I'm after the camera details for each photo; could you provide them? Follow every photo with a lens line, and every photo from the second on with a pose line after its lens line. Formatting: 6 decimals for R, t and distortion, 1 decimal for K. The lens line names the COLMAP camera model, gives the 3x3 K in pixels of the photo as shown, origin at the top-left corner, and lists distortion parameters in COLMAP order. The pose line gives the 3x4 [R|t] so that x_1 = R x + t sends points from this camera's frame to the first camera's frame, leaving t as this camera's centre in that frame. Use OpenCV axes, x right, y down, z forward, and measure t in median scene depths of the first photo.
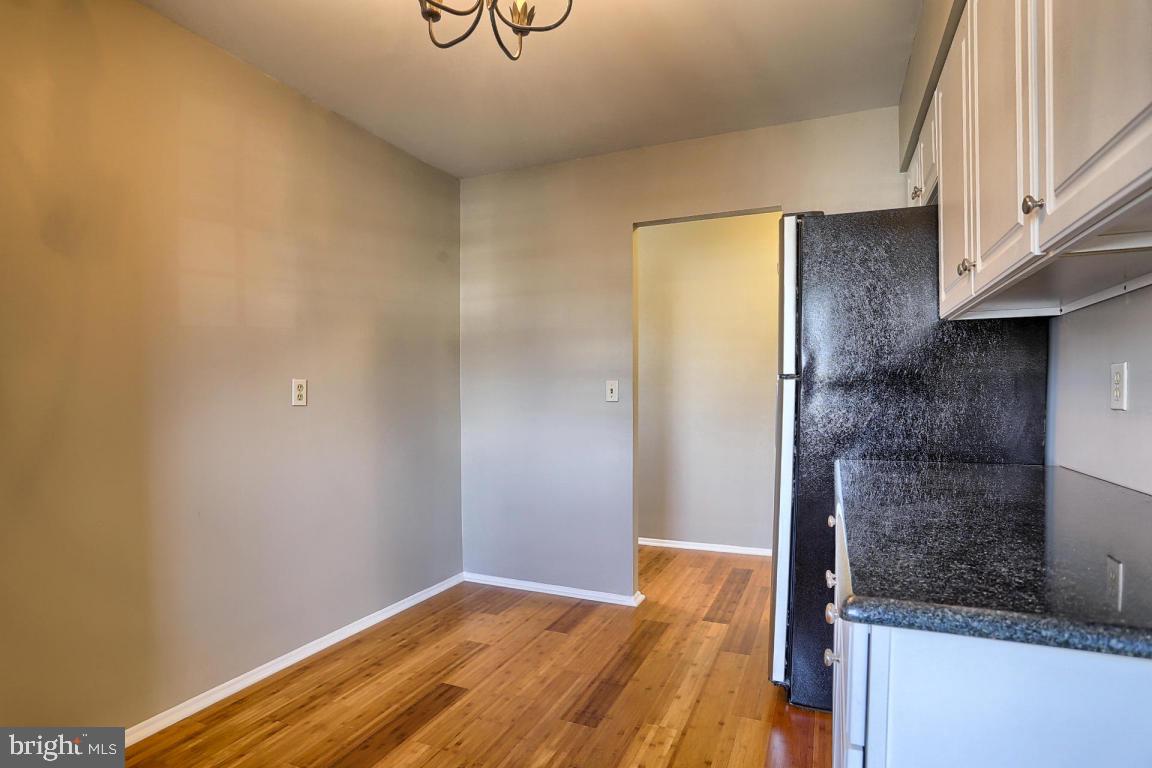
lens RADIAL K [[573.0, 0, 602.2], [0, 573.0, 412.6], [0, 0, 1]] dist [-0.083625, 0.057037]
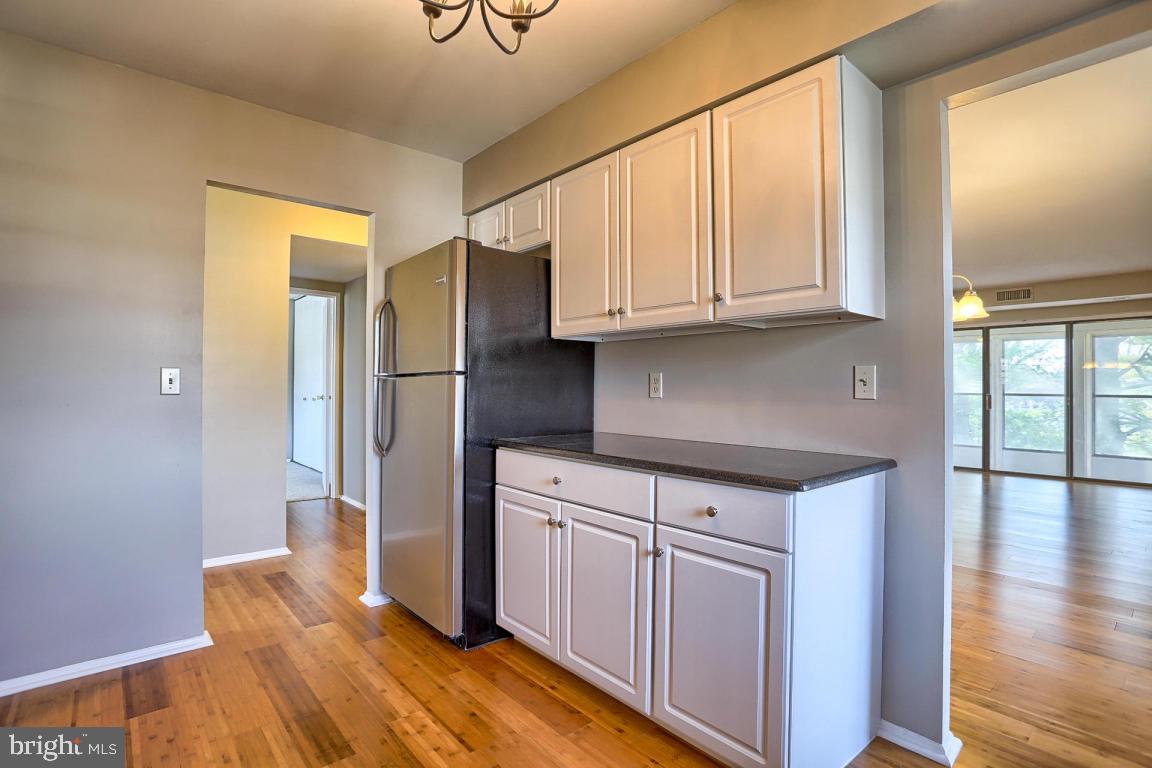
lens RADIAL K [[569.6, 0, 566.9], [0, 569.6, 381.0], [0, 0, 1]] dist [-0.035063, 0.007218]
pose [[0.461676, 0.009038, 0.887002, -0.483524], [0.022716, 0.999500, -0.022008, -0.011705], [-0.886758, 0.030309, 0.461240, 0.187054]]
